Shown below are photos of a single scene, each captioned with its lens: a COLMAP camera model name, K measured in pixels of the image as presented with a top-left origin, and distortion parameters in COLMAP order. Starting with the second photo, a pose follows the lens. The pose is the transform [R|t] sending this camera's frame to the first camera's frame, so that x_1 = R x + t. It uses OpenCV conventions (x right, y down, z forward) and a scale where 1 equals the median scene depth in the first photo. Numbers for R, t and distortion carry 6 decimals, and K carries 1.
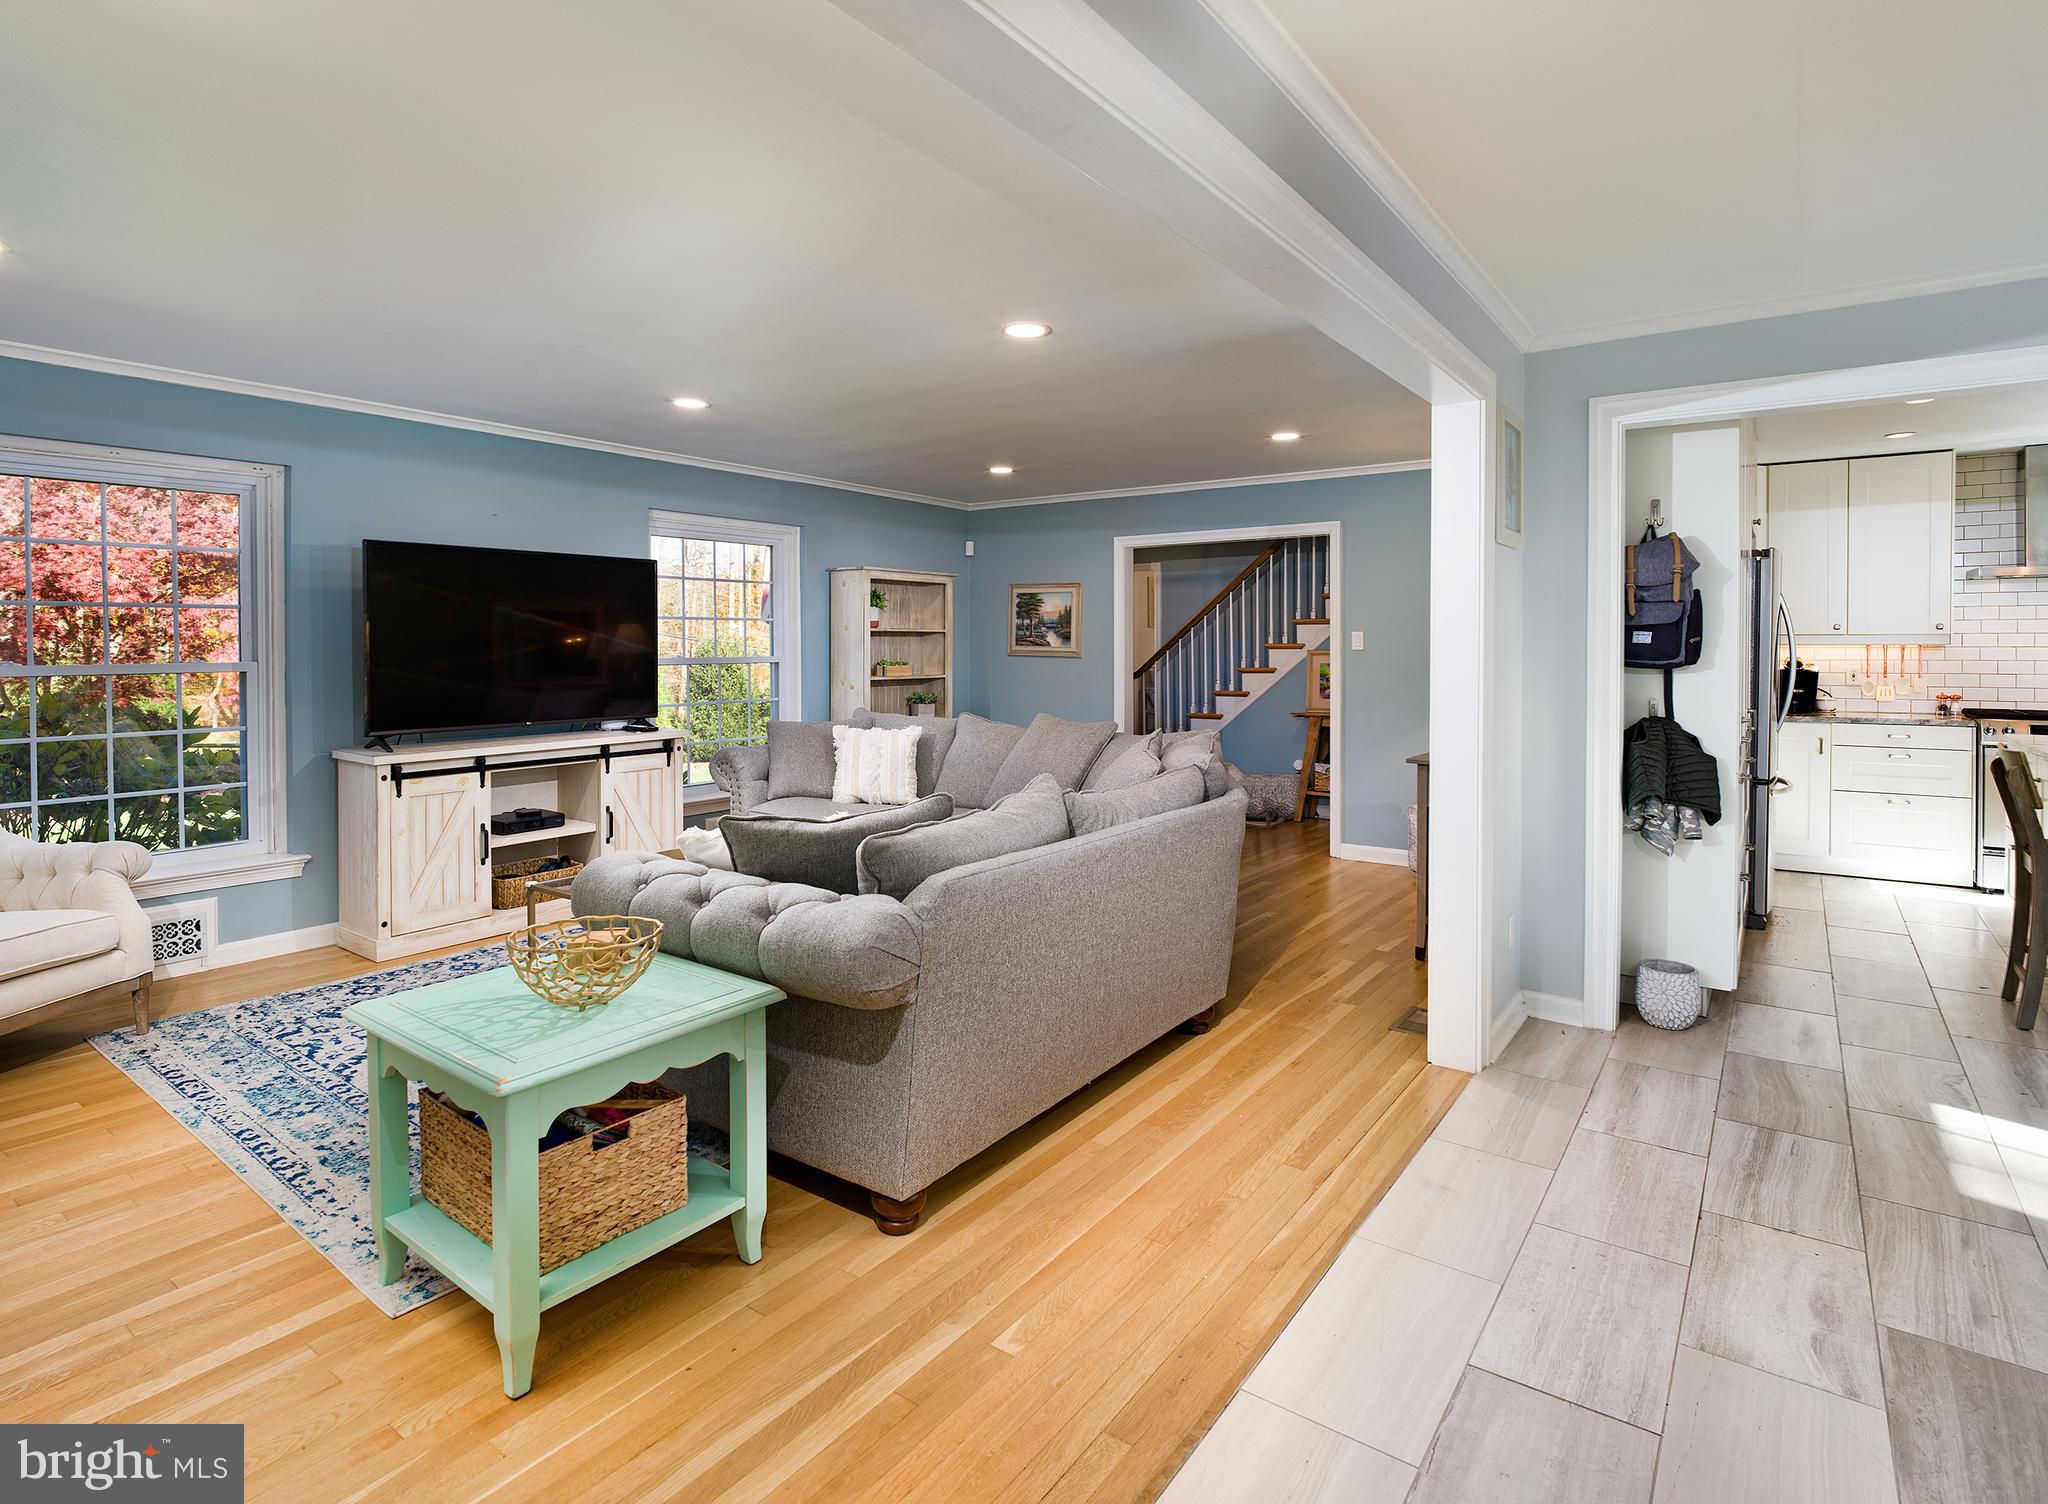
lens RADIAL K [[1076.6, 0, 1061.2], [0, 1076.6, 673.4], [0, 0, 1]] dist [-0.011828, -0.009642]
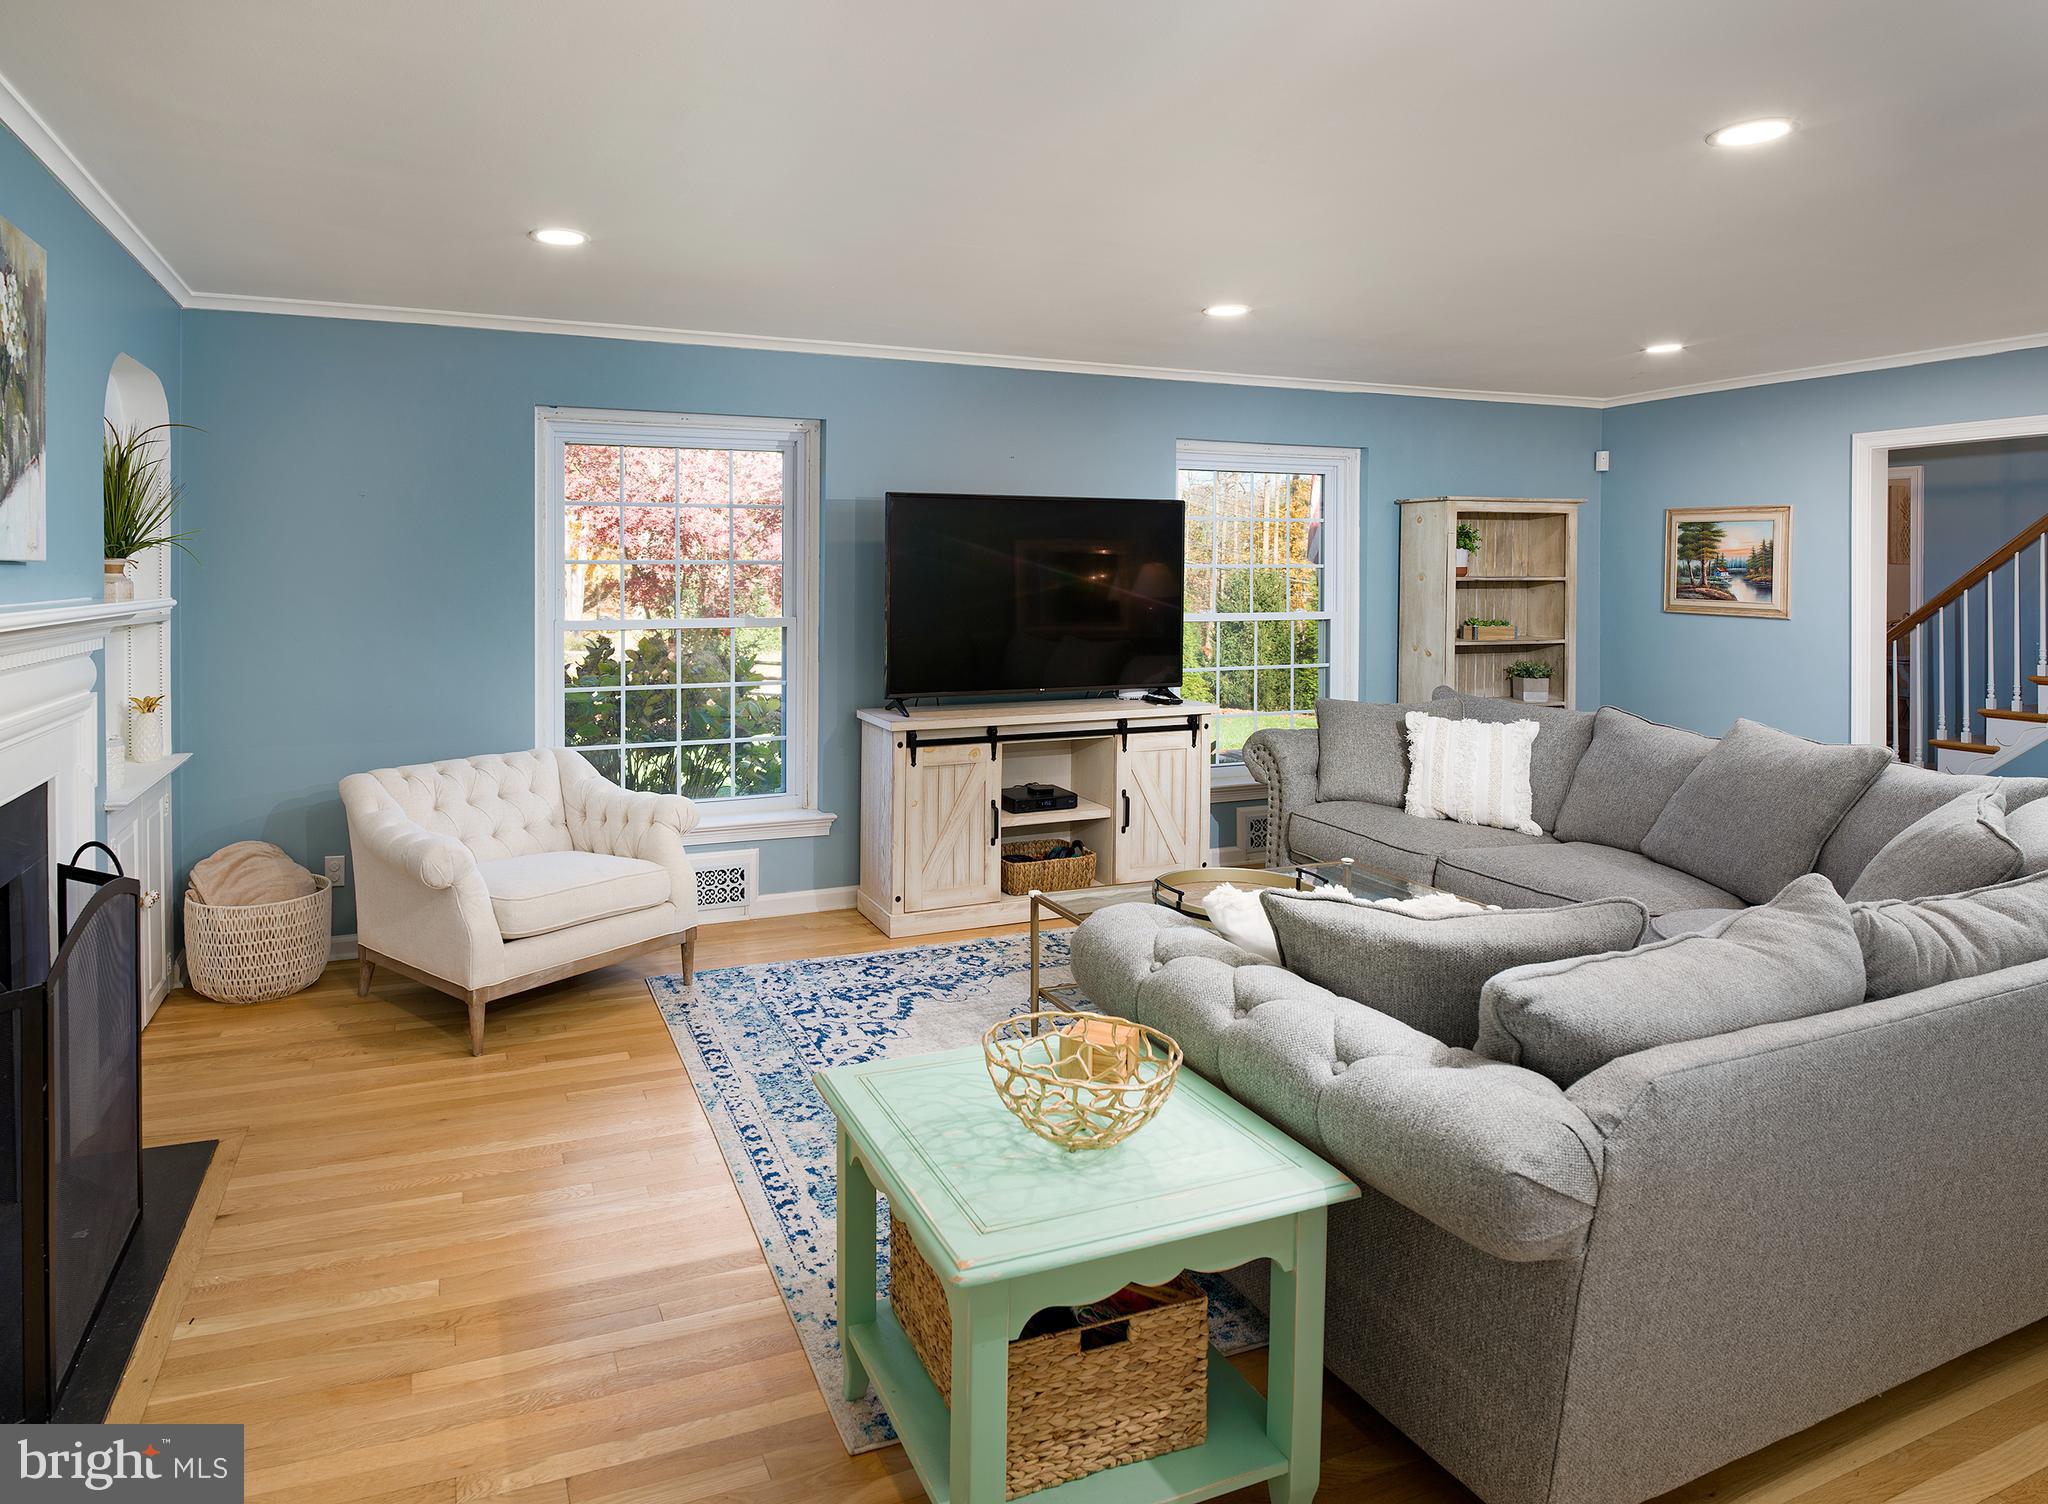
lens RADIAL K [[1205.8, 0, 861.9], [0, 1205.8, 585.5], [0, 0, 1]] dist [-0.029802, 0.000859]
pose [[0.813012, 0.006750, -0.582208, -0.040913], [-0.016956, 0.999783, -0.012086, -0.028849], [0.582000, 0.019698, 0.812950, 0.110433]]
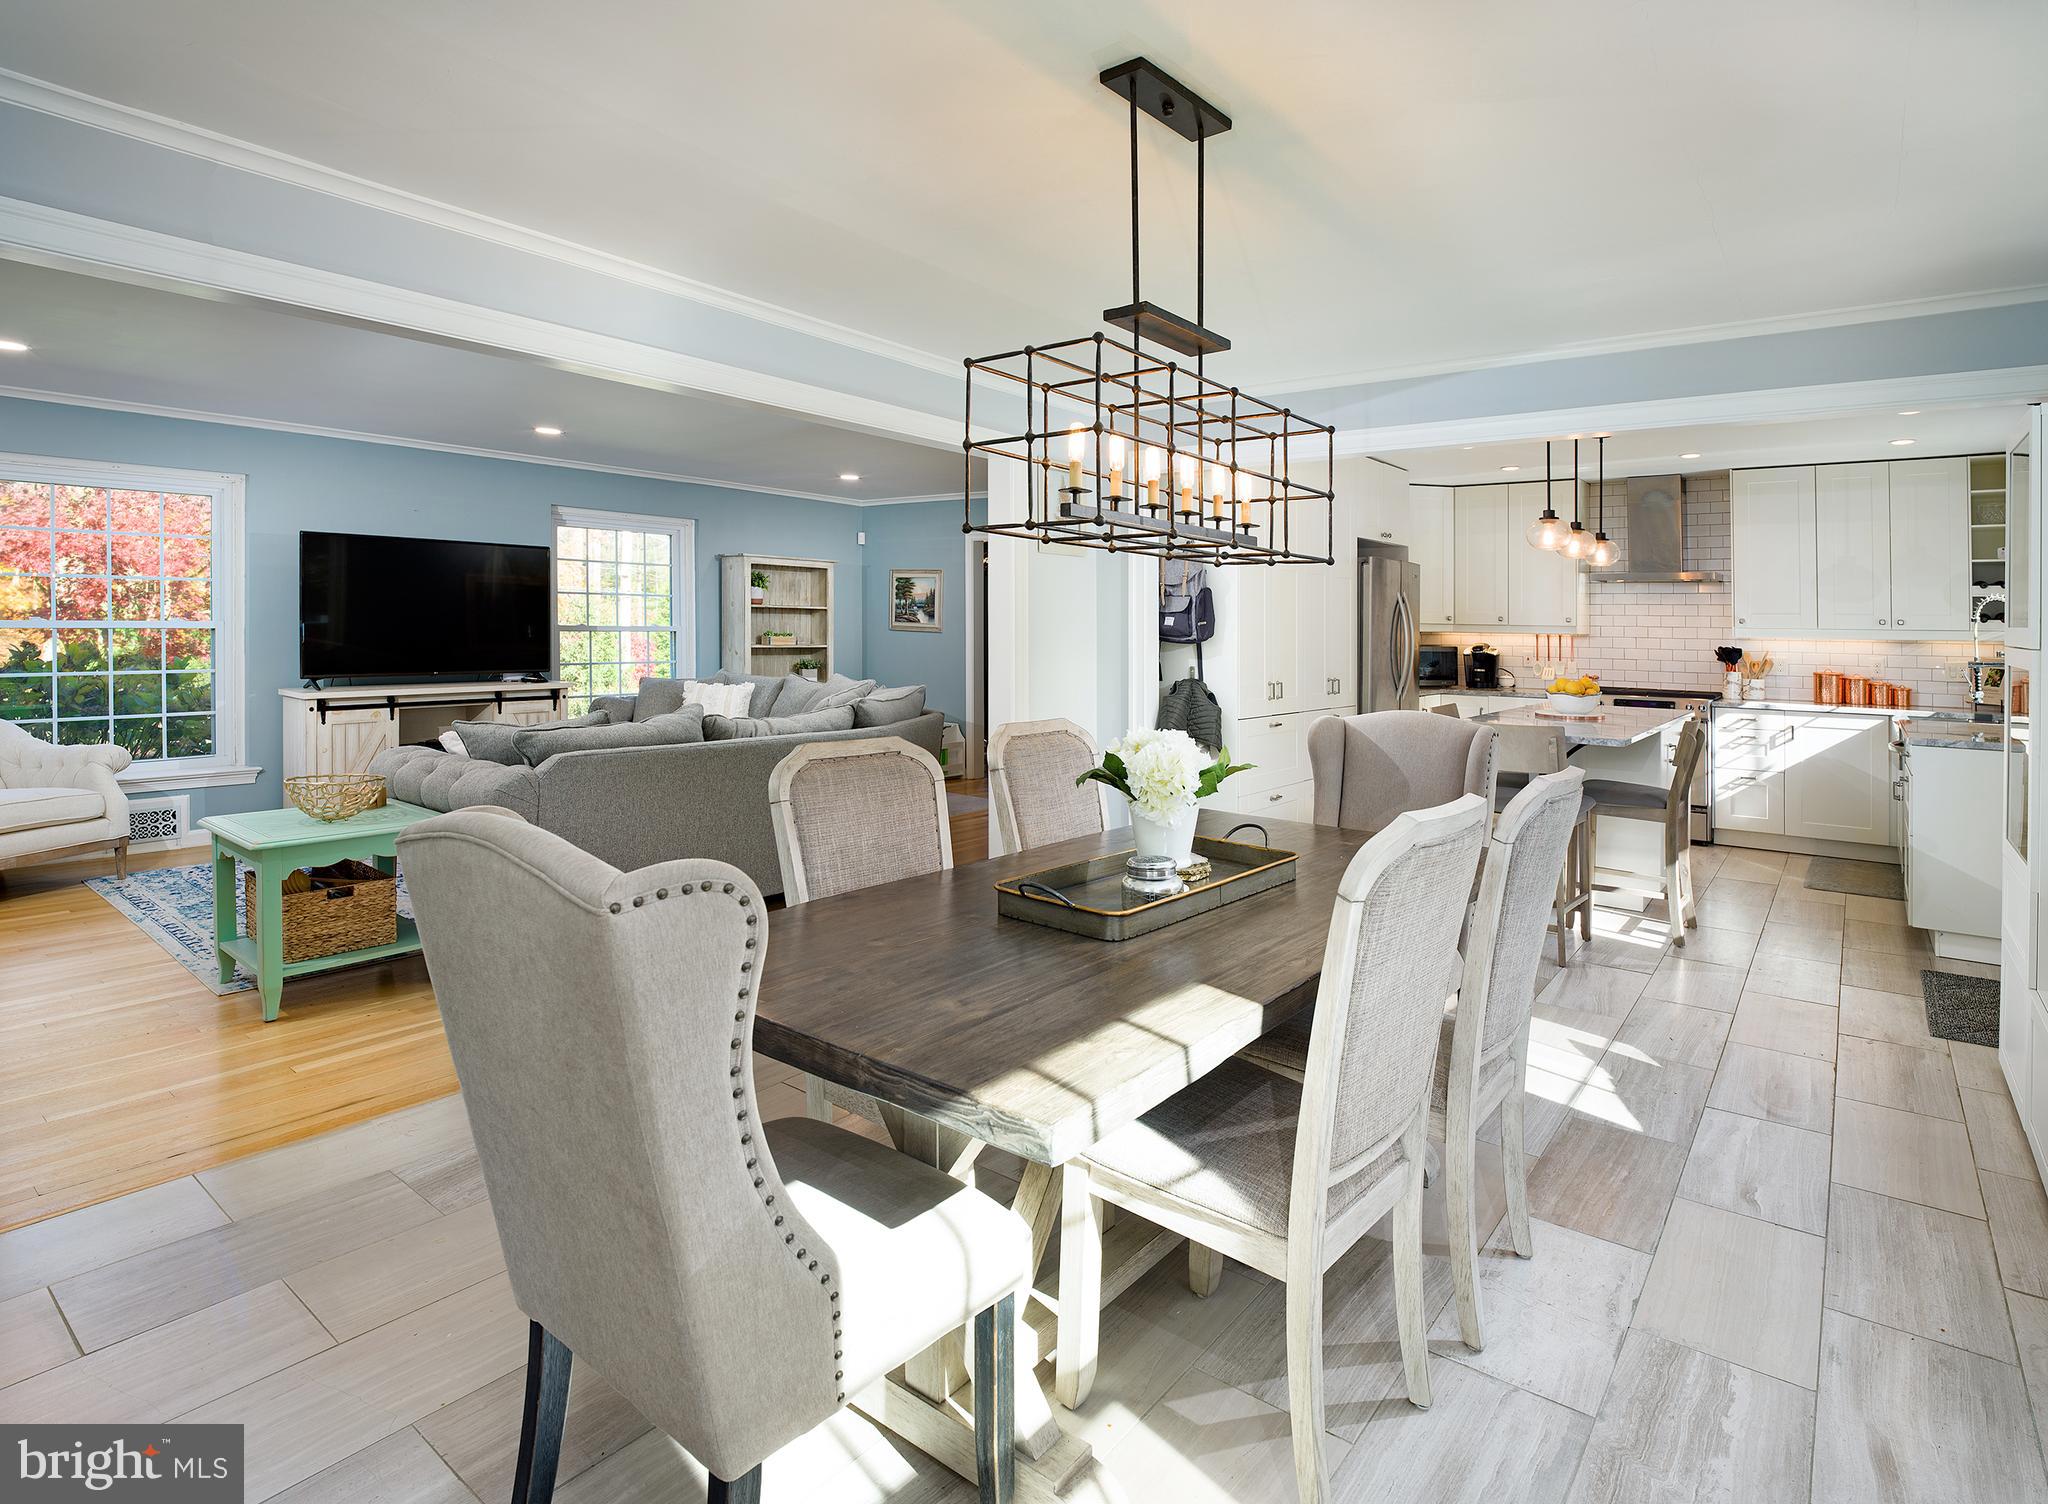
lens RADIAL K [[1076.6, 0, 1119.0], [0, 1076.6, 670.3], [0, 0, 1]] dist [-0.011828, -0.009642]
pose [[0.999750, 0.019951, -0.010061, 0.390148], [-0.019802, 0.999696, 0.014694, 0.009022], [0.010351, -0.014491, 0.999841, -0.326751]]
